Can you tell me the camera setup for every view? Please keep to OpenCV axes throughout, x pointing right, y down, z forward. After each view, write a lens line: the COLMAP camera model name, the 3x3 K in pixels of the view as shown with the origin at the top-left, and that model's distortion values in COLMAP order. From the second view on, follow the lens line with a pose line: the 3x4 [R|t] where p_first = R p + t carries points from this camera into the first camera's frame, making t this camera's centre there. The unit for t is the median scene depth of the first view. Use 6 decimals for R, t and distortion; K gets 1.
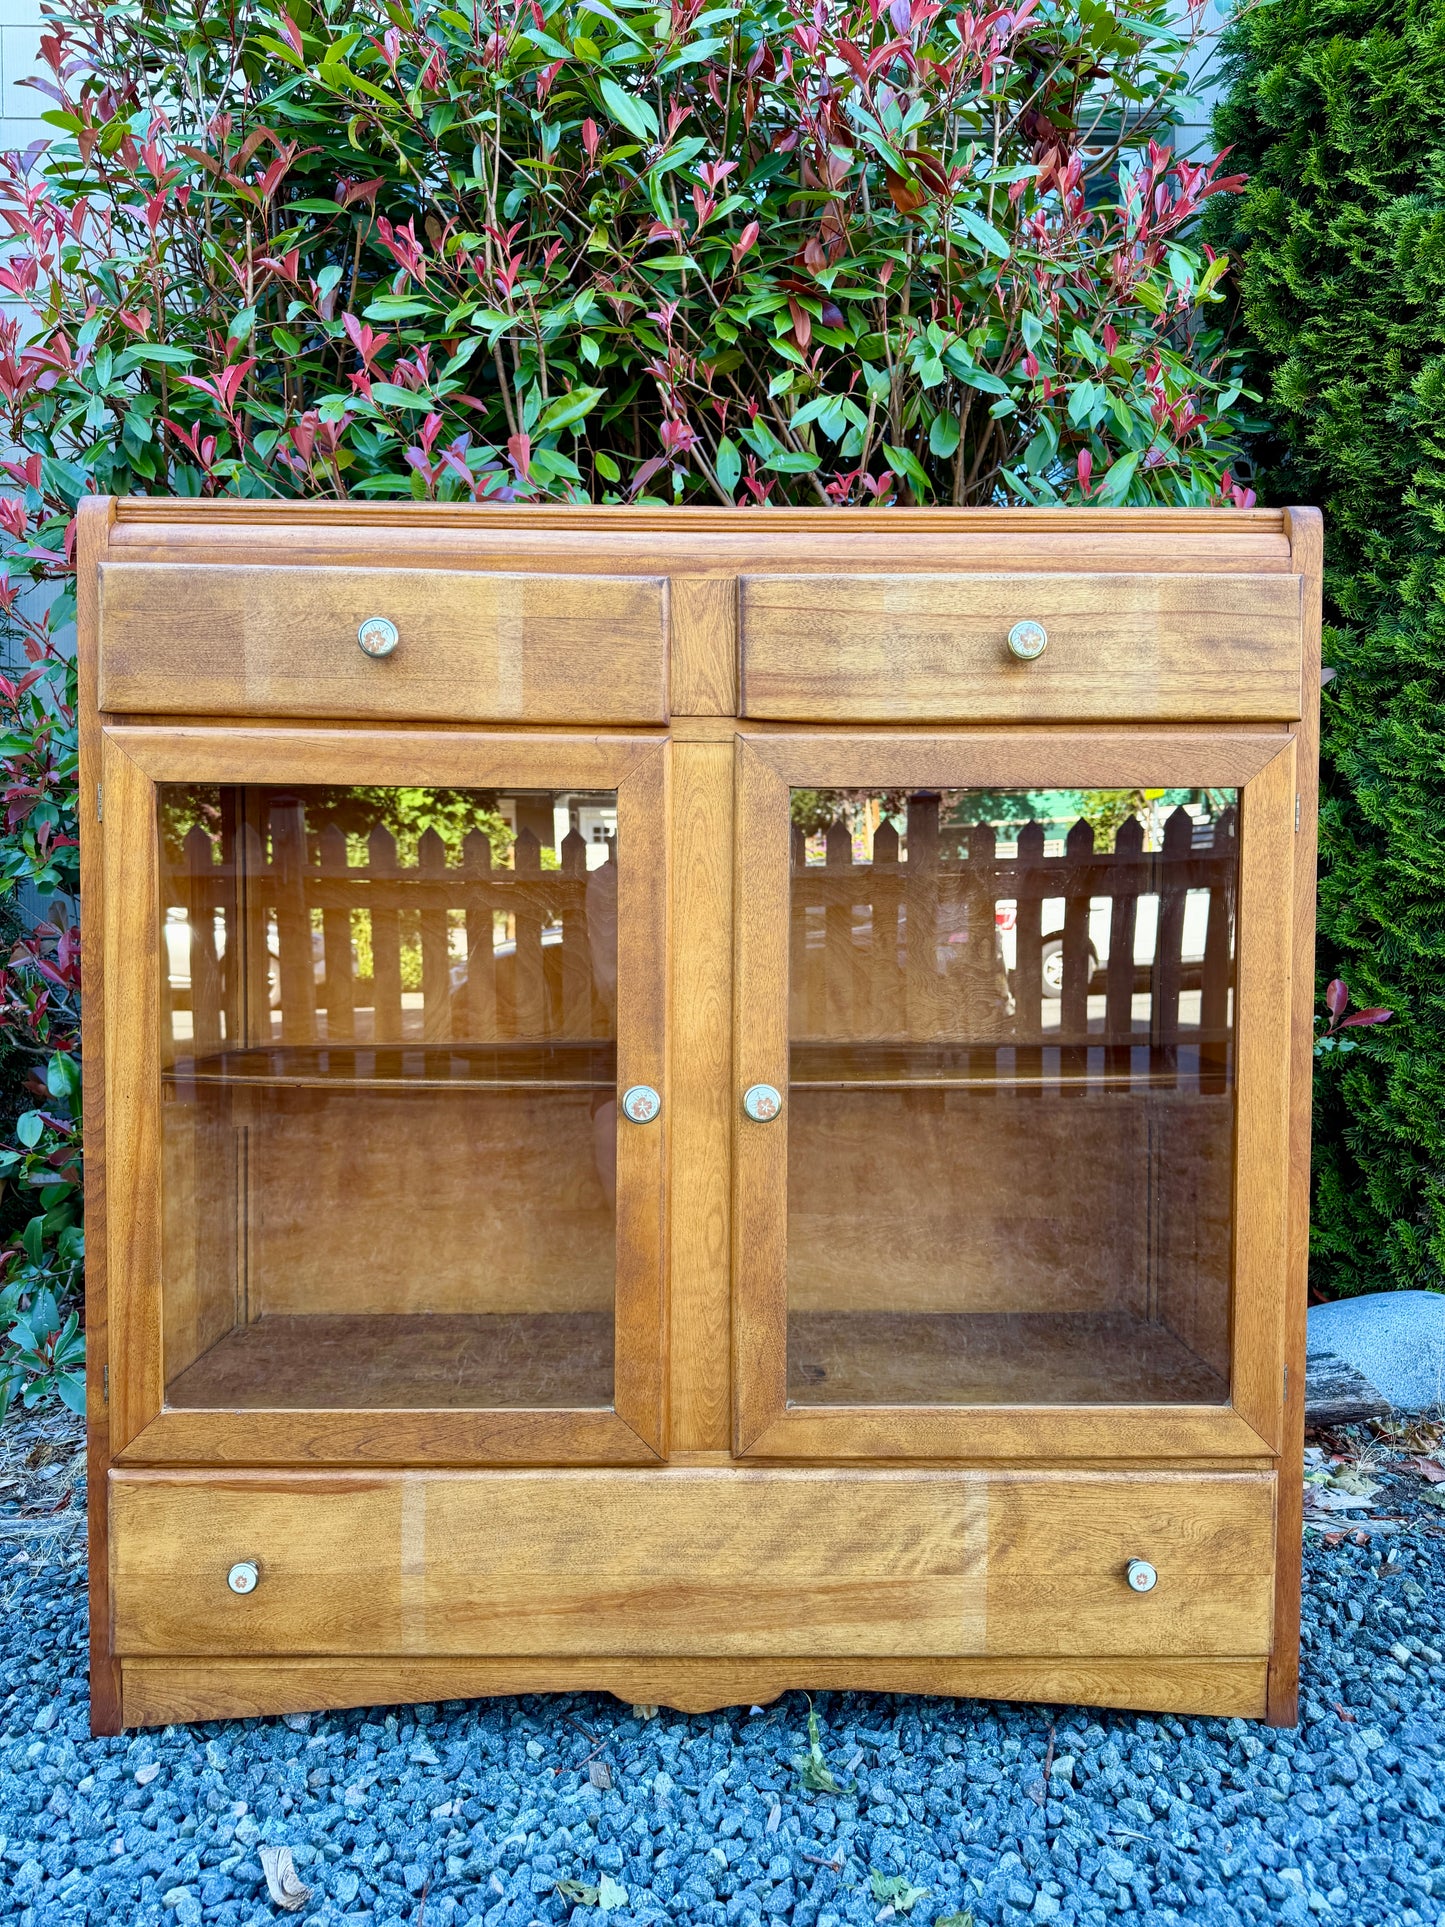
lens RADIAL K [[1376.8, 0, 722.5], [0, 1376.8, 963.5], [0, 0, 1]] dist [-0.006303, 0.000407]
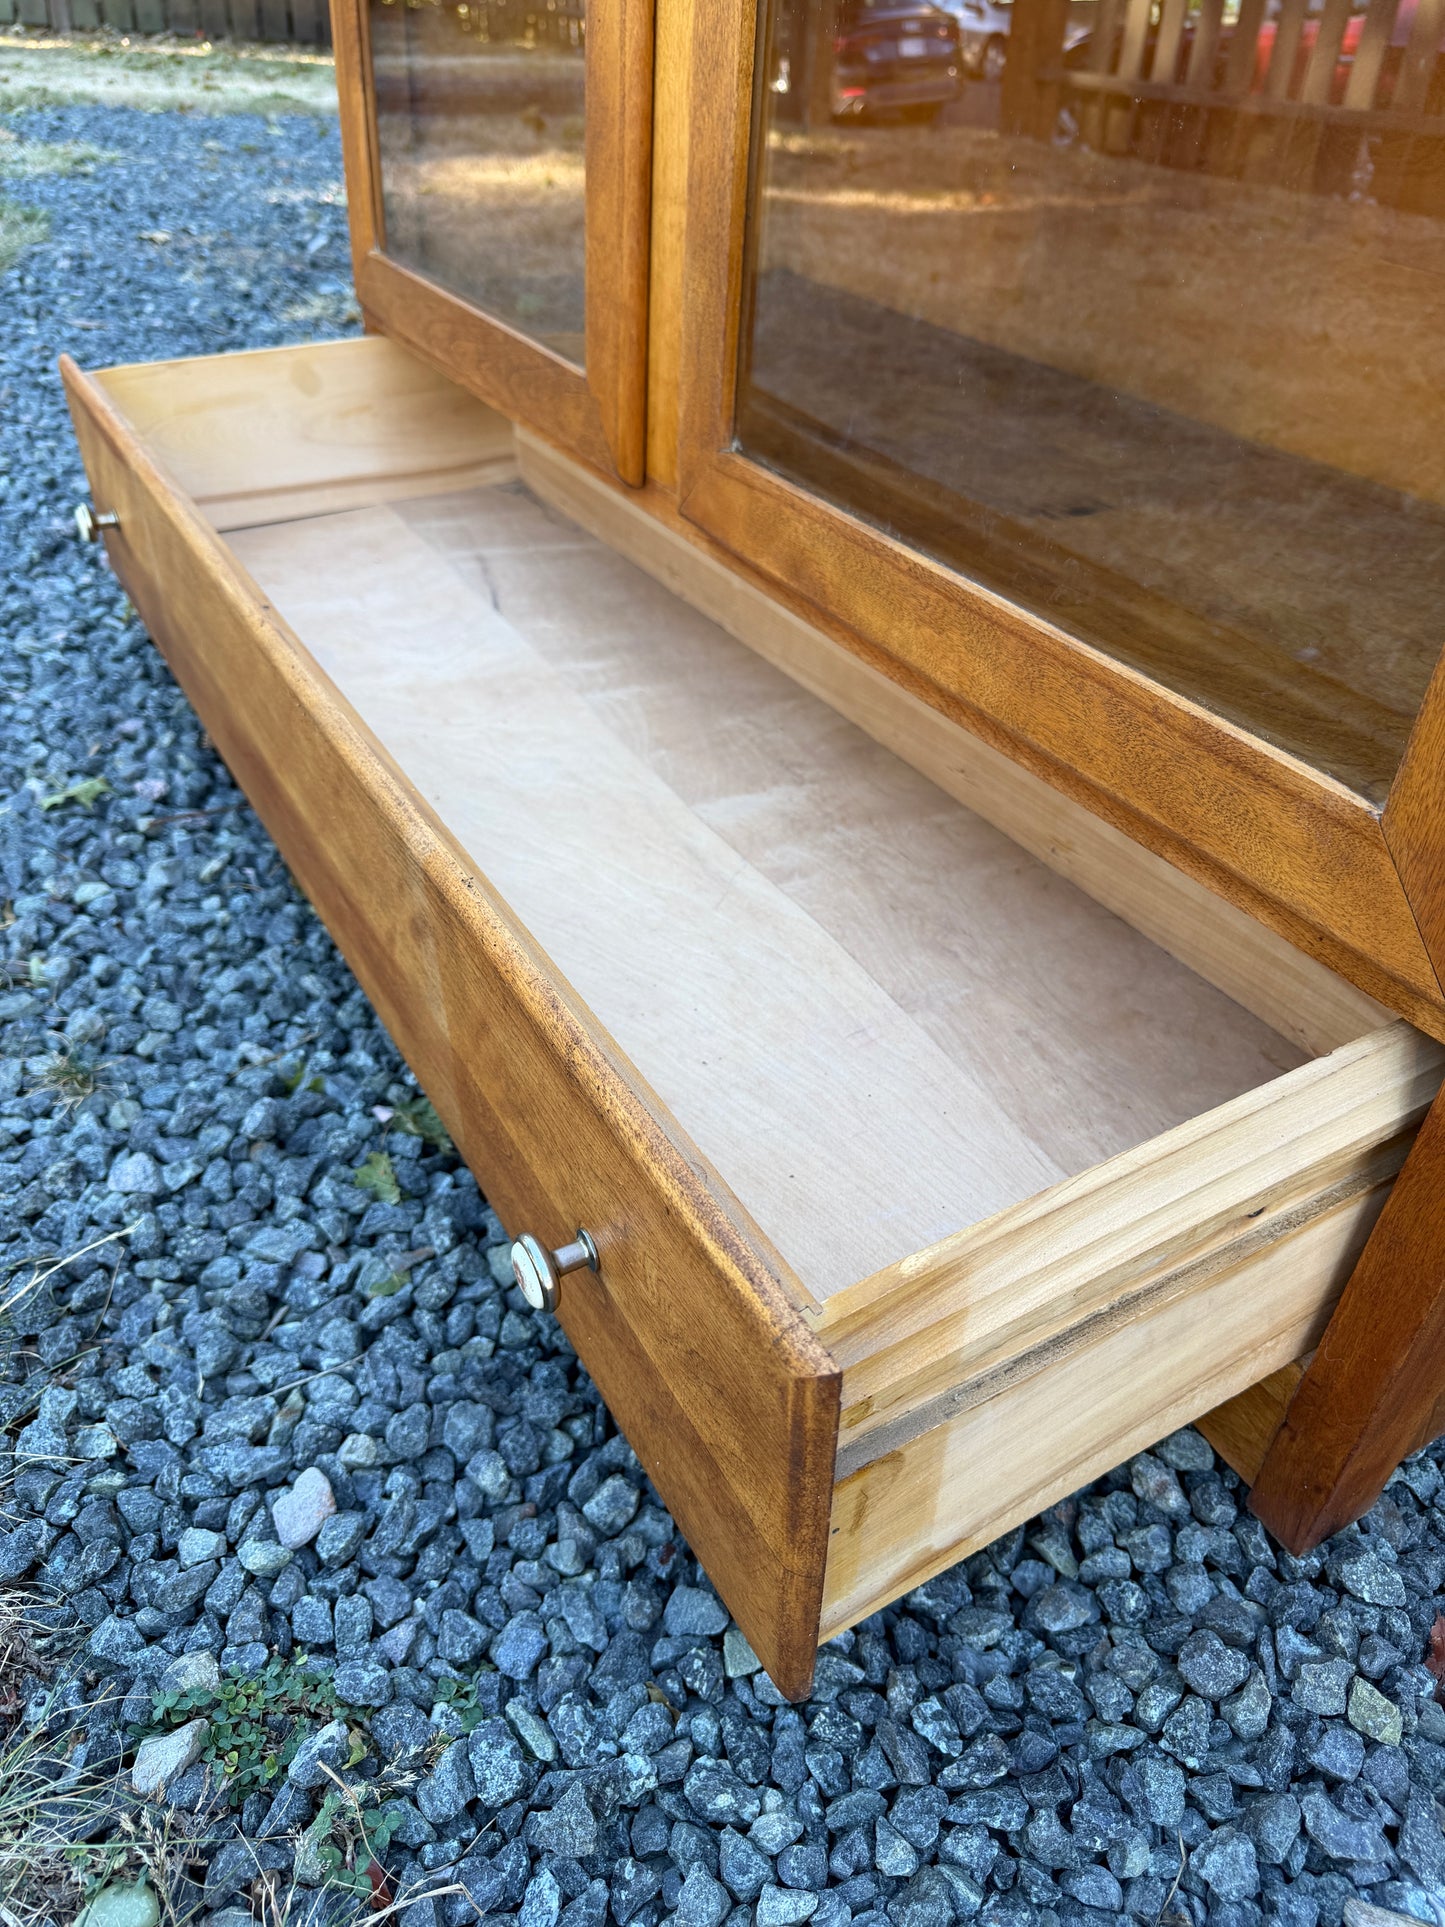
lens RADIAL K [[1398.2, 0, 722.5], [0, 1398.2, 963.5], [0, 0, 1]] dist [0.071845, -0.110995]
pose [[0.478611, 0.528680, -0.701019, 0.545171], [-0.093910, 0.824646, 0.557799, 0.171400], [0.872990, -0.201136, 0.444334, 0.685179]]
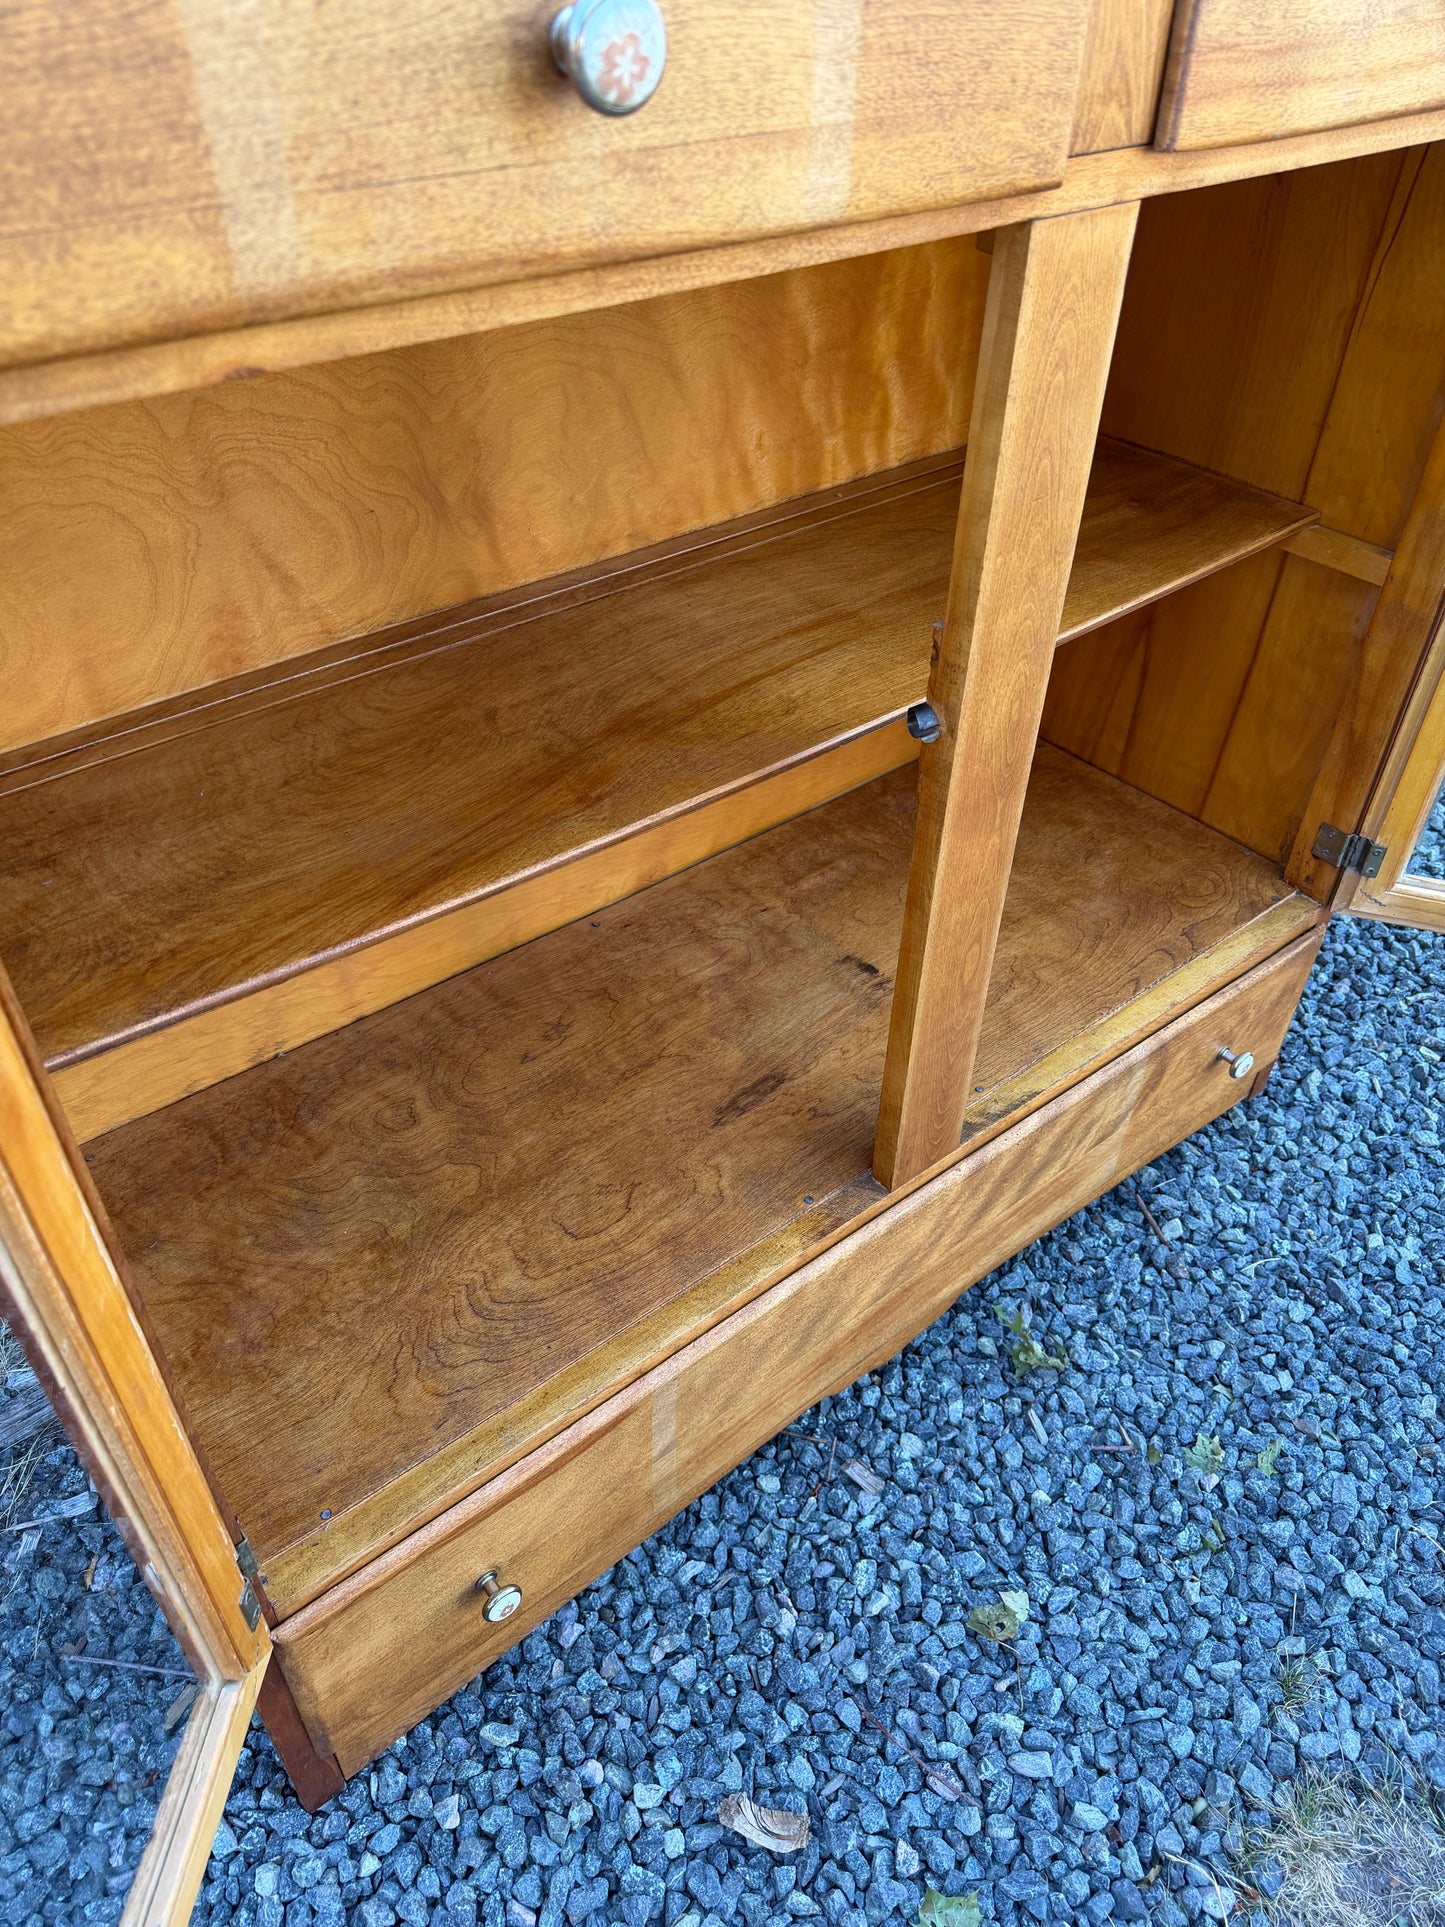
lens RADIAL K [[1378.0, 0, 713.7], [0, 1378.0, 973.4], [0, 0, 1]] dist [0.000146, -0.003322]
pose [[0.787376, -0.396262, 0.472245, -0.453187], [0.013648, 0.777061, 0.629277, -0.255288], [-0.616322, -0.489032, 0.617248, 0.618865]]
